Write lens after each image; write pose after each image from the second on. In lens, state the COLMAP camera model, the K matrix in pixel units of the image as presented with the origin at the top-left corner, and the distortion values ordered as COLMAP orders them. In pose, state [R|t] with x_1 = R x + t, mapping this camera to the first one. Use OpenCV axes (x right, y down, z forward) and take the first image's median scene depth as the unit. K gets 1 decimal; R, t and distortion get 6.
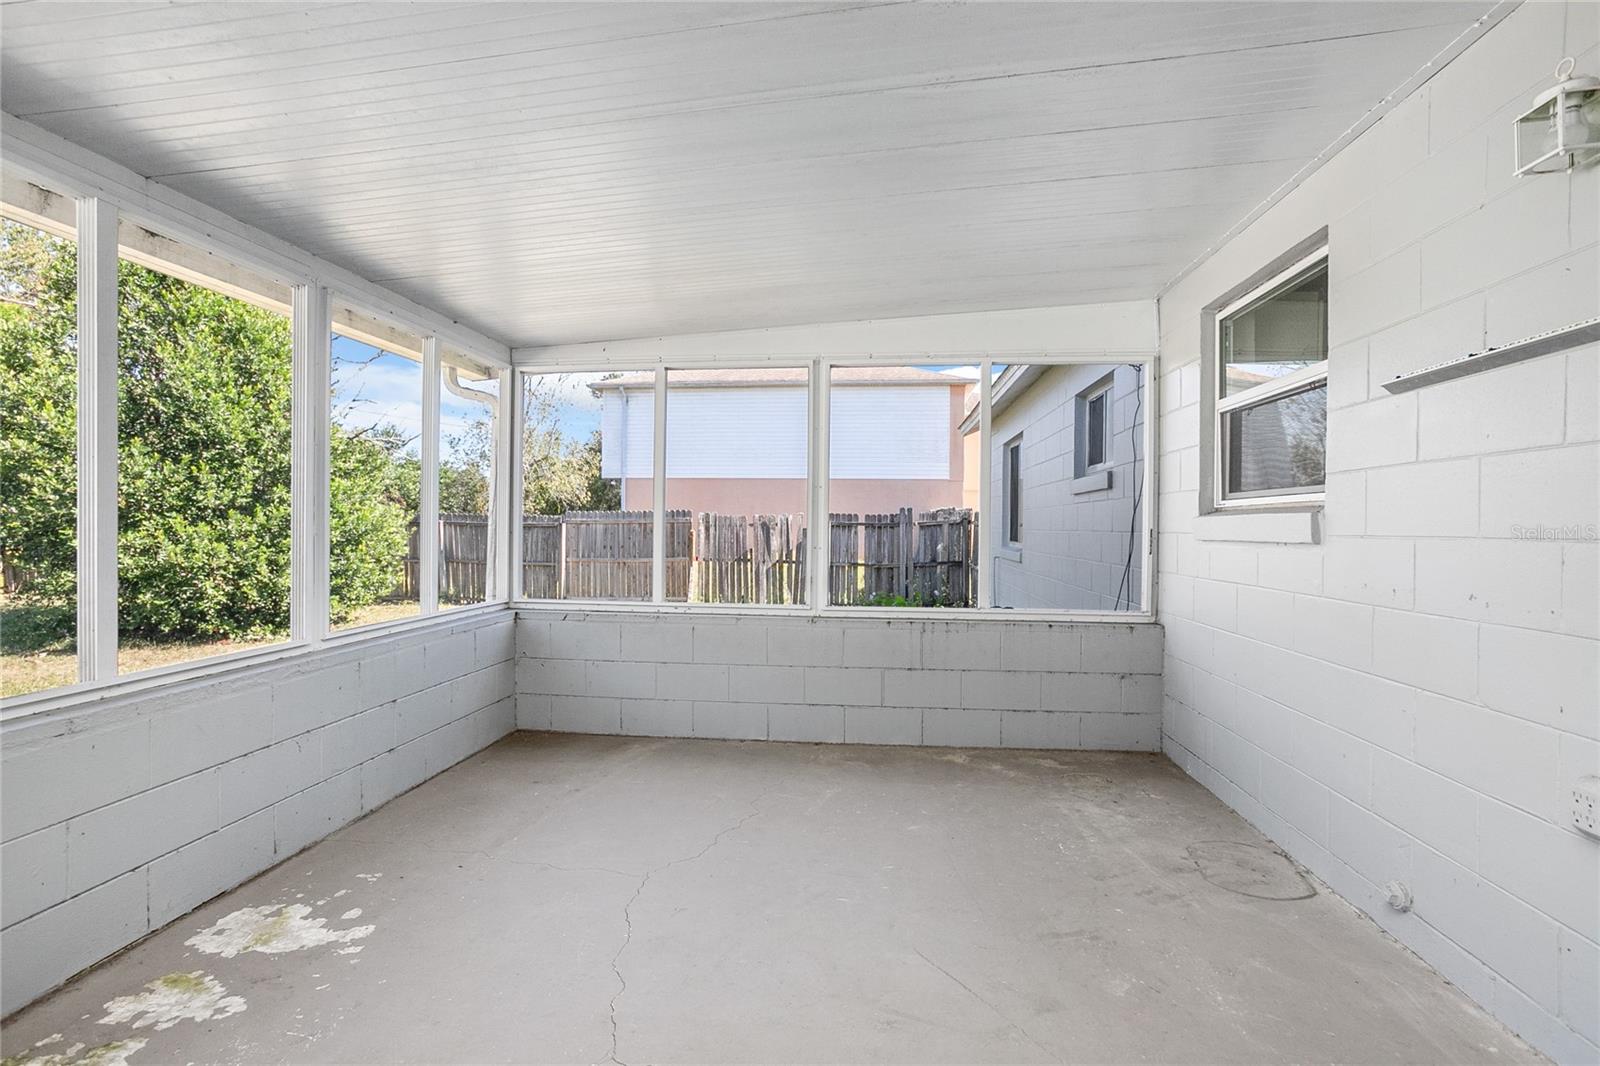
lens RADIAL K [[719.5, 0, 803.1], [0, 719.5, 531.8], [0, 0, 1]] dist [-0.044071, 0.021934]
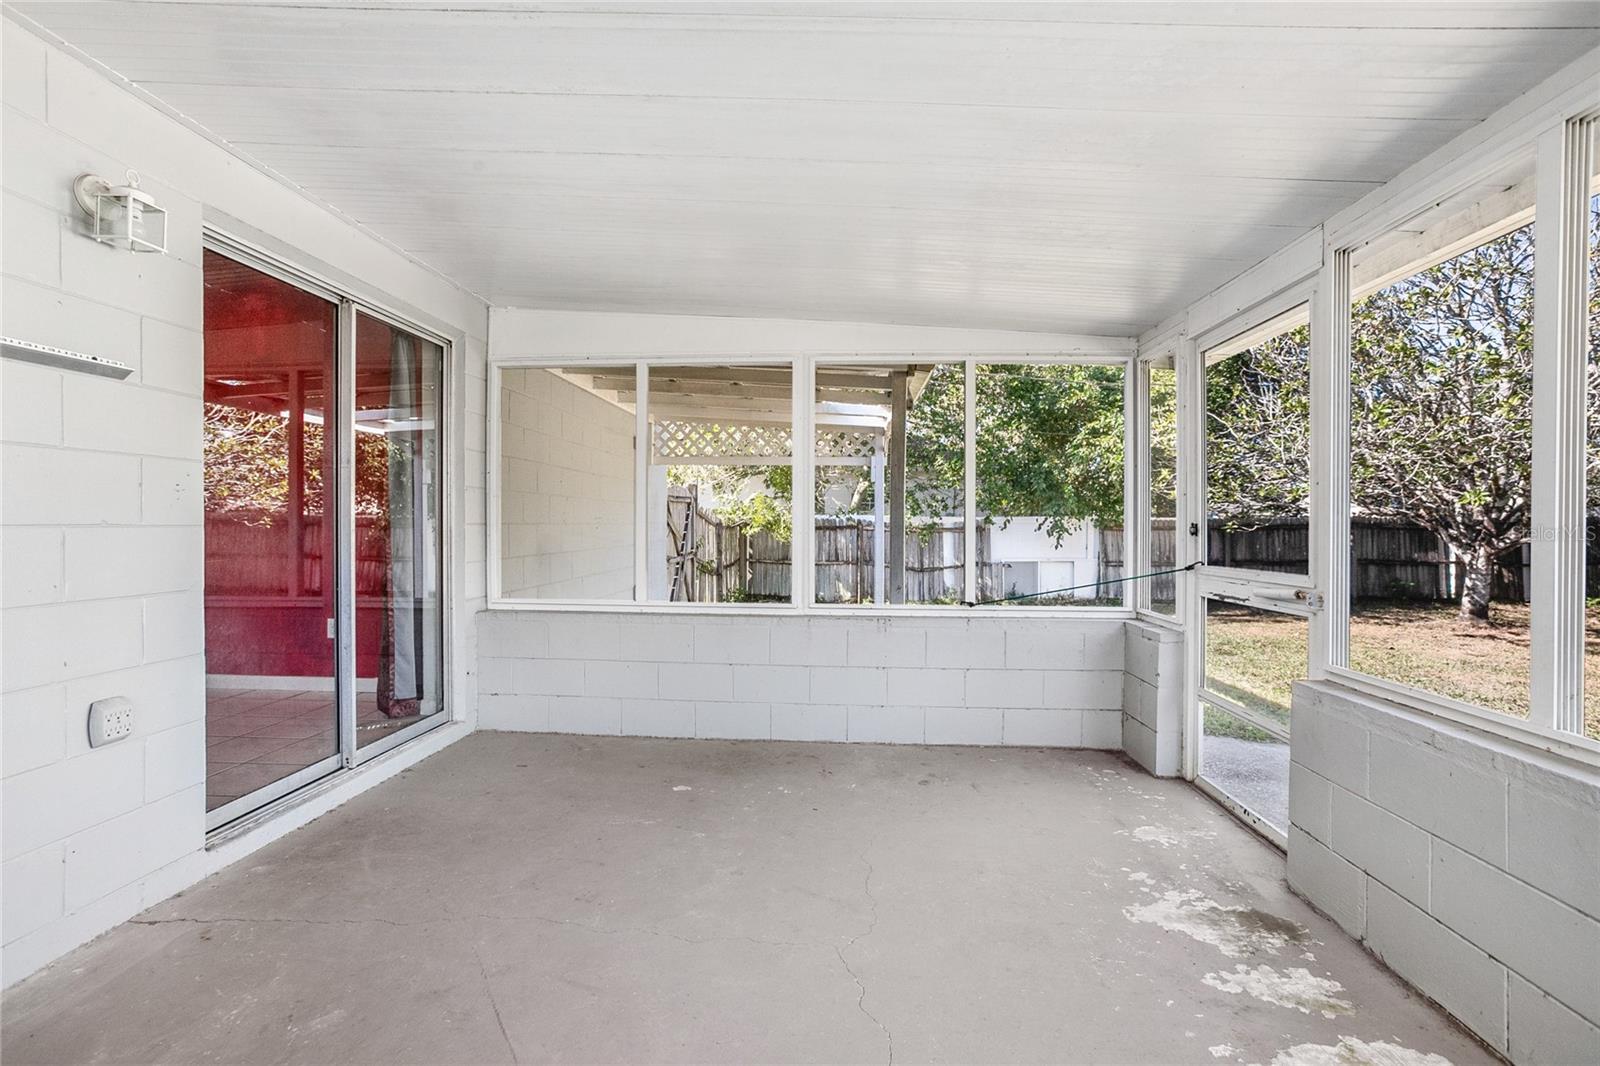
lens RADIAL K [[719.5, 0, 800.9], [0, 719.5, 532.2], [0, 0, 1]] dist [-0.044071, 0.021934]
pose [[-0.999308, -0.016378, -0.033387, -0.131065], [-0.016799, 0.999782, 0.012361, -0.007327], [0.033178, 0.012913, -0.999366, 1.967686]]
